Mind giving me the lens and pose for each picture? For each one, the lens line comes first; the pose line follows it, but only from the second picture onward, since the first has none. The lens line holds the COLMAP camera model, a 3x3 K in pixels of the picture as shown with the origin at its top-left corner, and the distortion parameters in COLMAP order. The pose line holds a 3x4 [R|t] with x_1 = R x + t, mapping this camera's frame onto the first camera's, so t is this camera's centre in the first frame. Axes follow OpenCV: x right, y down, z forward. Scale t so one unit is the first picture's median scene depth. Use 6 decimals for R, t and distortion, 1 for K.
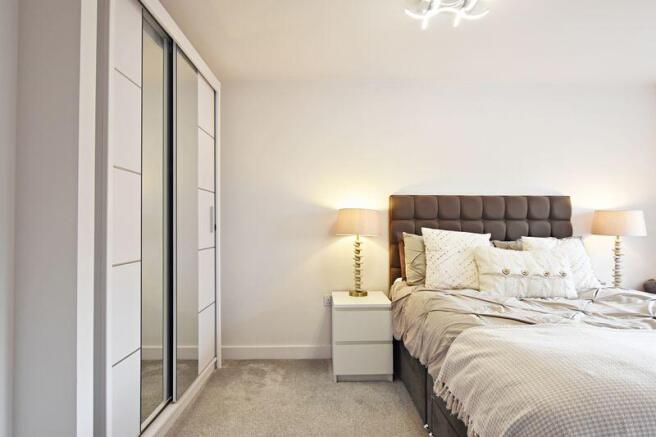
lens RADIAL K [[371.1, 0, 328.0], [0, 371.1, 218.5], [0, 0, 1]] dist [-0.049877, 0.000181]
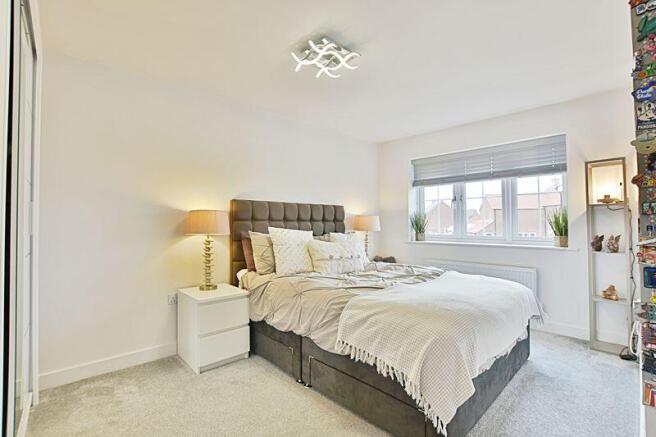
lens RADIAL K [[298.6, 0, 328.0], [0, 298.6, 218.5], [0, 0, 1]] dist [-0.031439, 0.000428]
pose [[0.747110, 0.008935, 0.664640, -0.264913], [-0.008116, 0.999958, -0.004319, -0.001183], [-0.664650, -0.002168, 0.747151, 0.119064]]
